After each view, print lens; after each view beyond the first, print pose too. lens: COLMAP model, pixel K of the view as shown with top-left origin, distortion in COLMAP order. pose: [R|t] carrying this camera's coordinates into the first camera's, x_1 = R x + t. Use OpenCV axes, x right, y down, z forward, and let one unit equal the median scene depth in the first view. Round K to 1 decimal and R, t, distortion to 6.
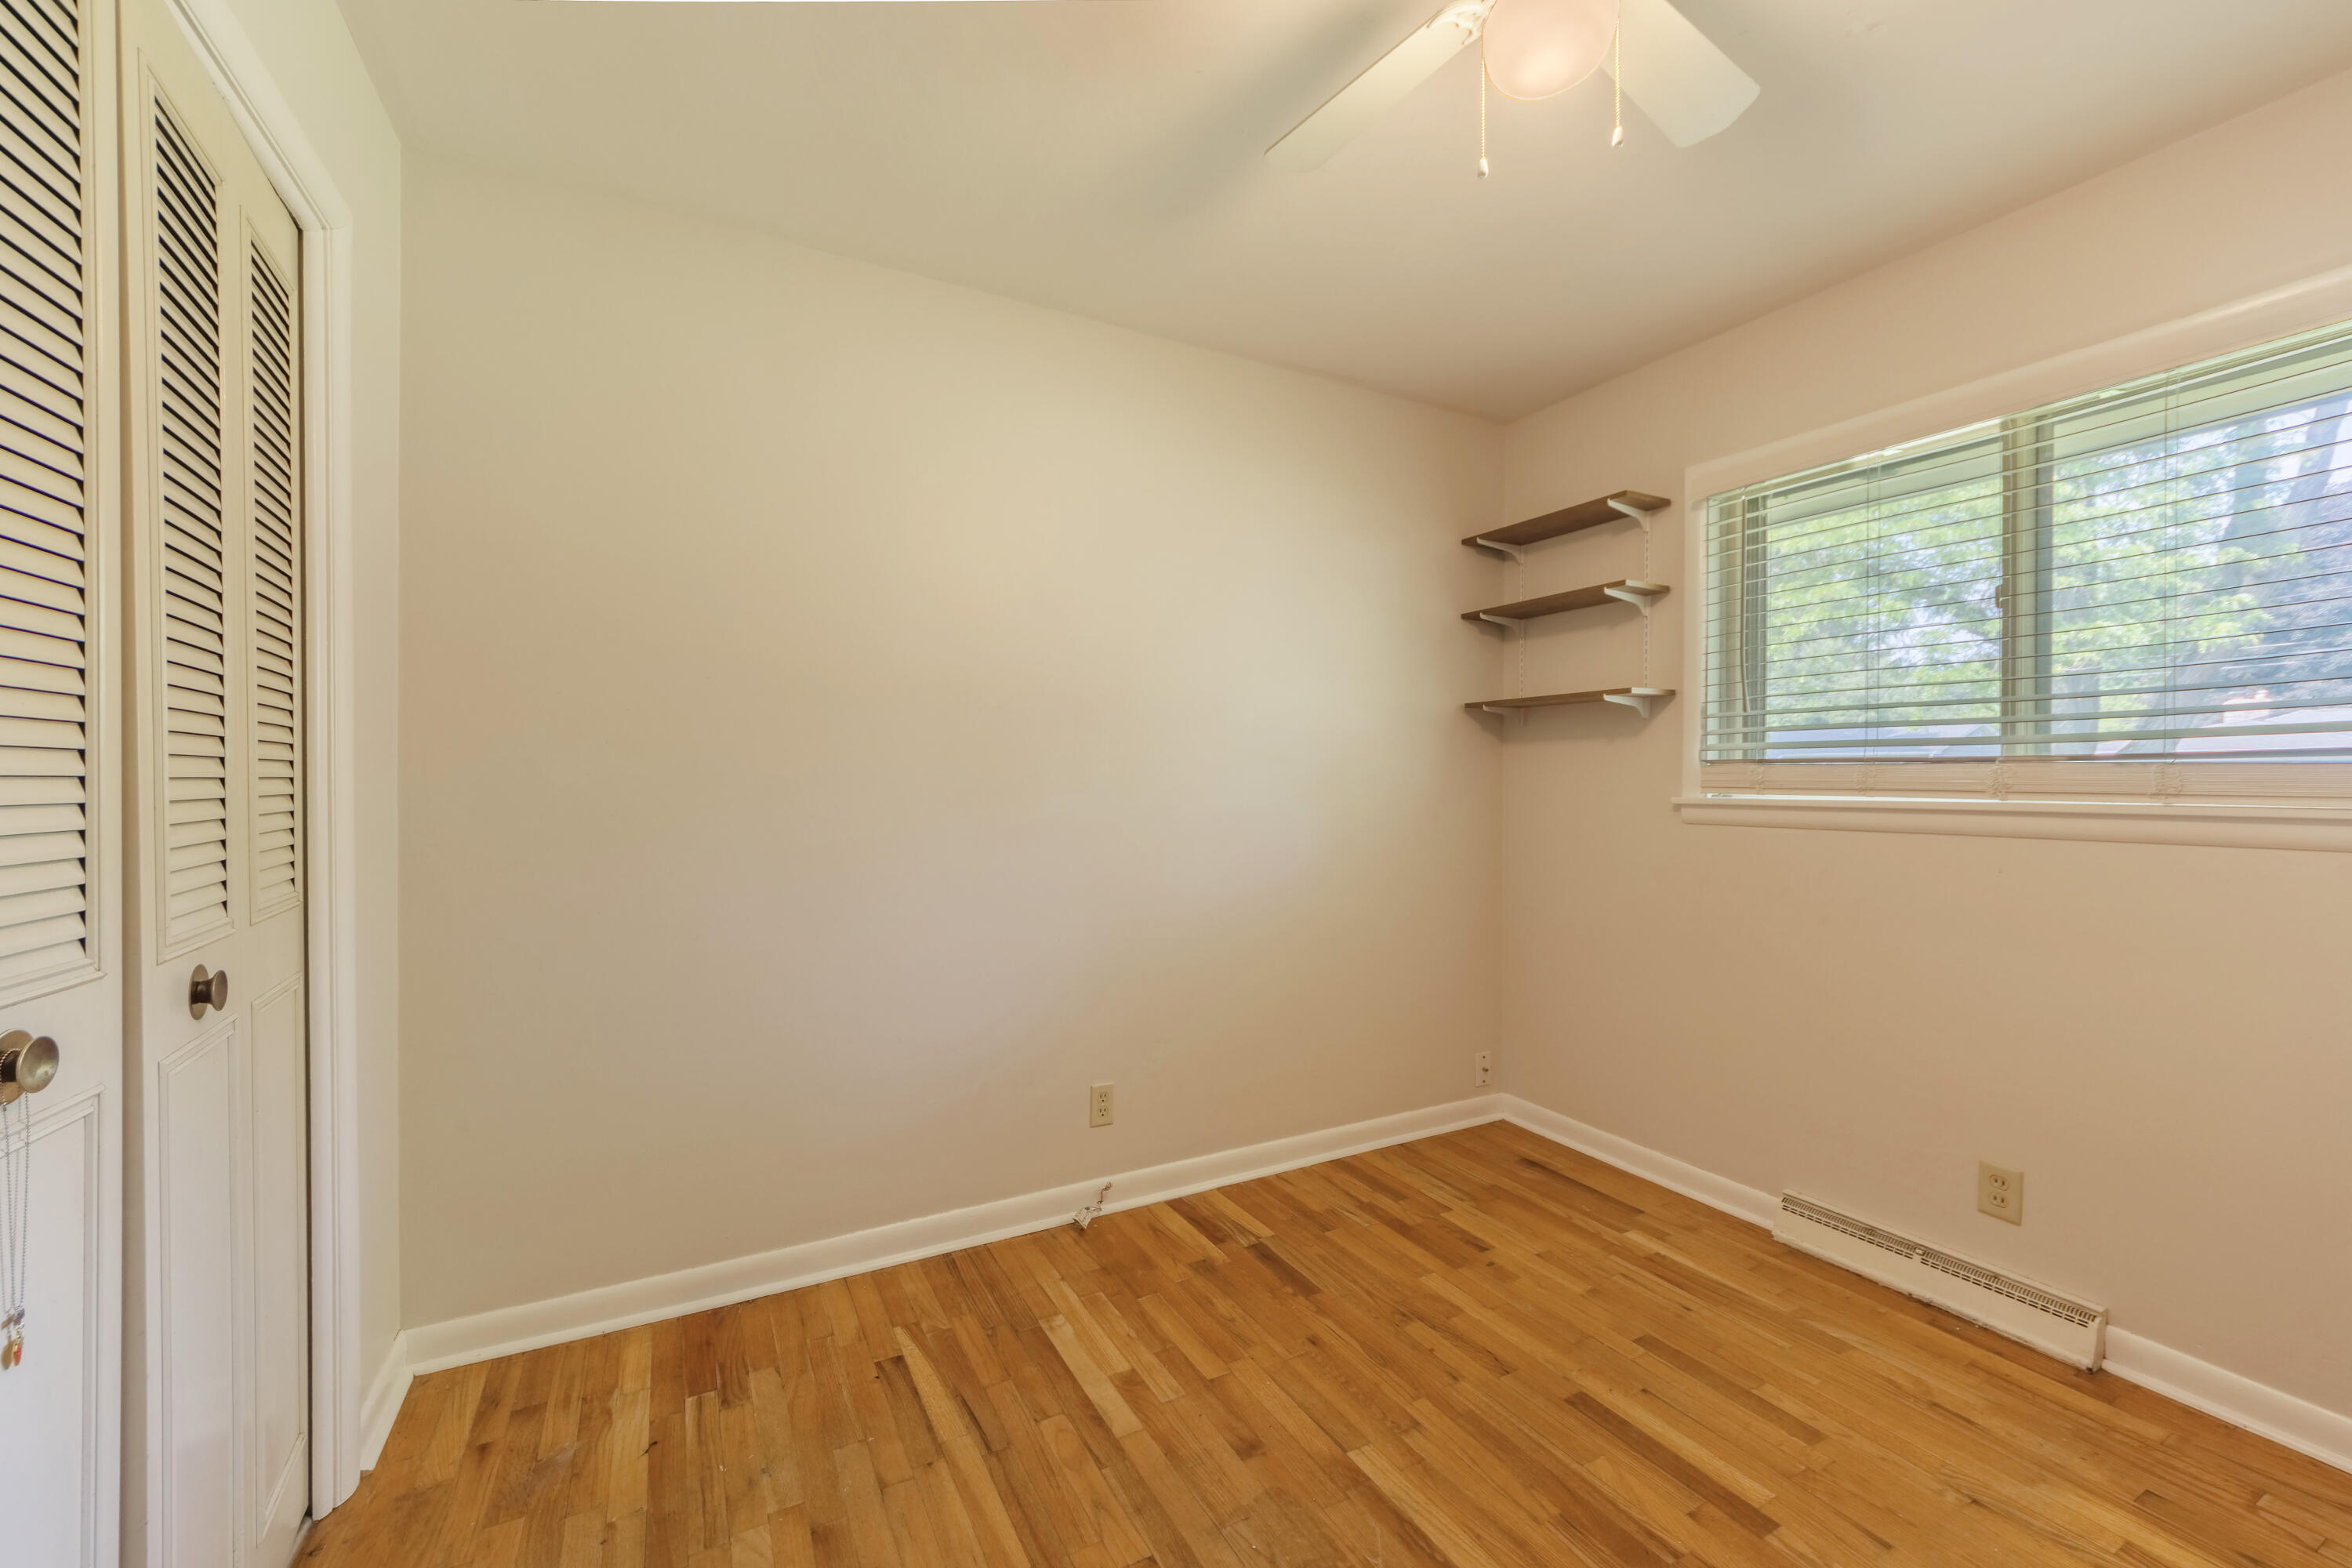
lens RADIAL K [[917.4, 0, 1169.9], [0, 917.4, 784.0], [0, 0, 1]] dist [0.010678, -0.000329]
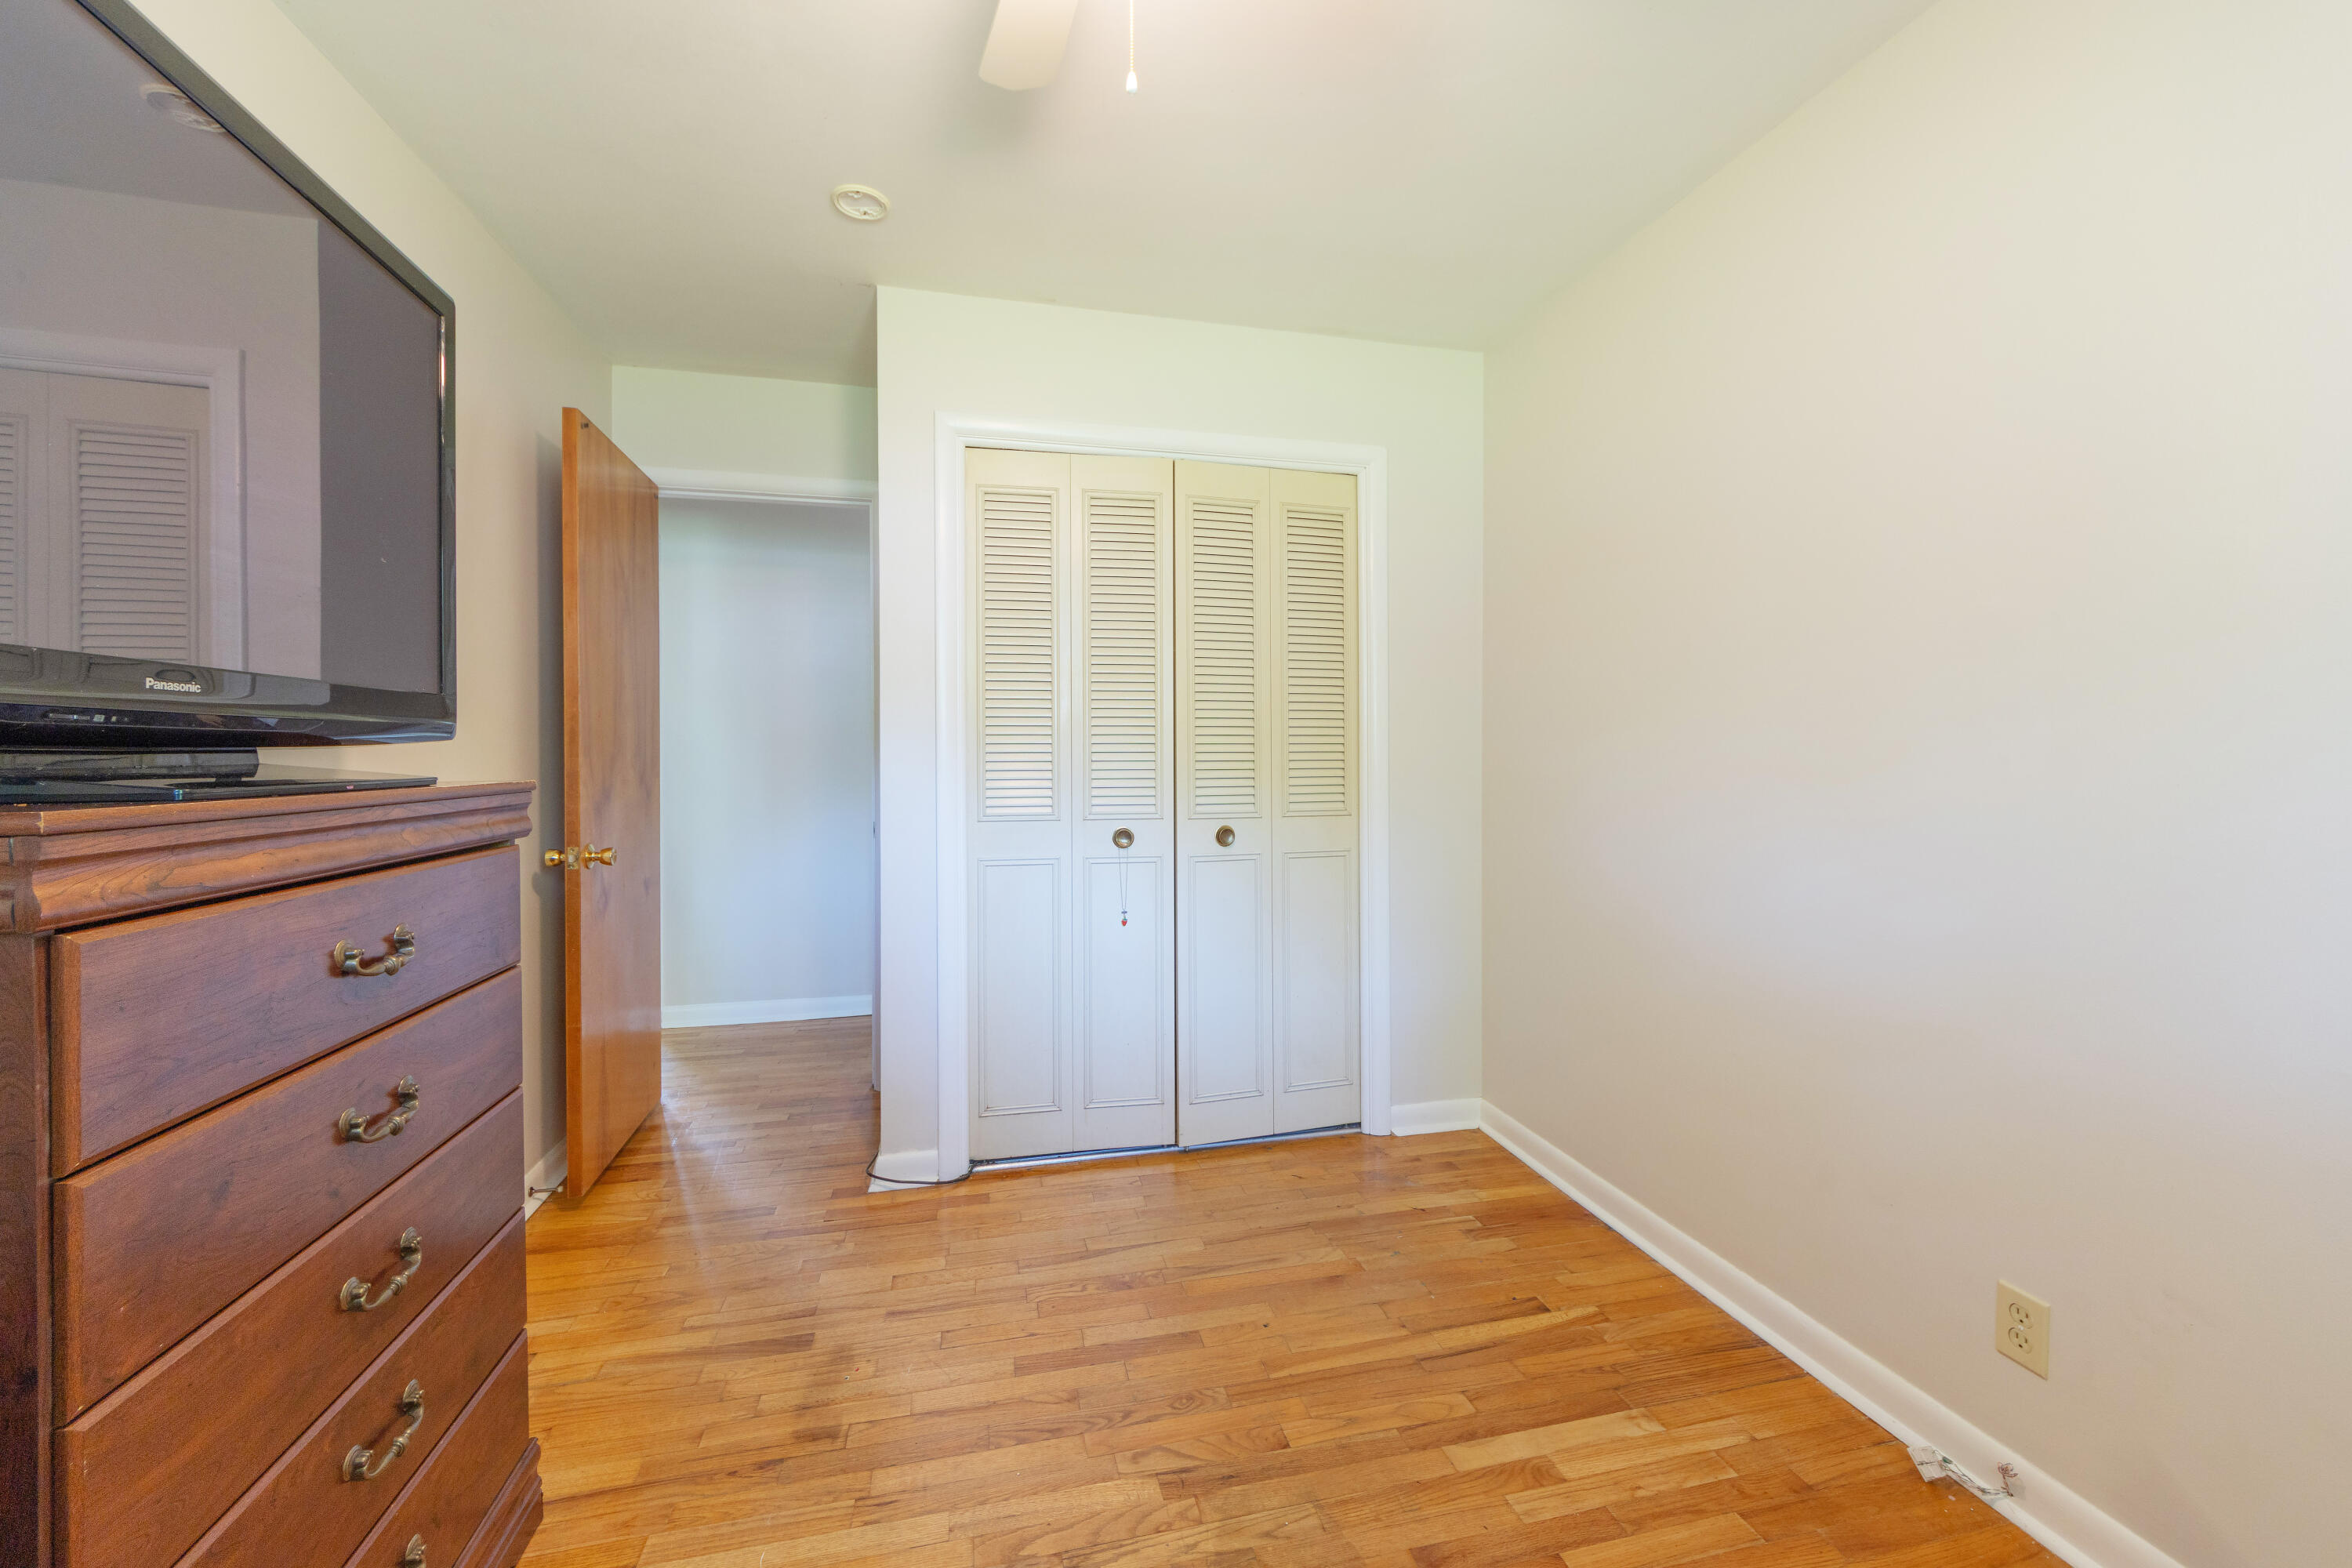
lens RADIAL K [[917.4, 0, 1172.5], [0, 917.4, 767.1], [0, 0, 1]] dist [0.010678, -0.000329]
pose [[-0.257851, 0.011928, -0.966111, 0.848814], [-0.001741, 0.999916, 0.012810, -0.004571], [0.966183, 0.004985, -0.257809, 0.891151]]
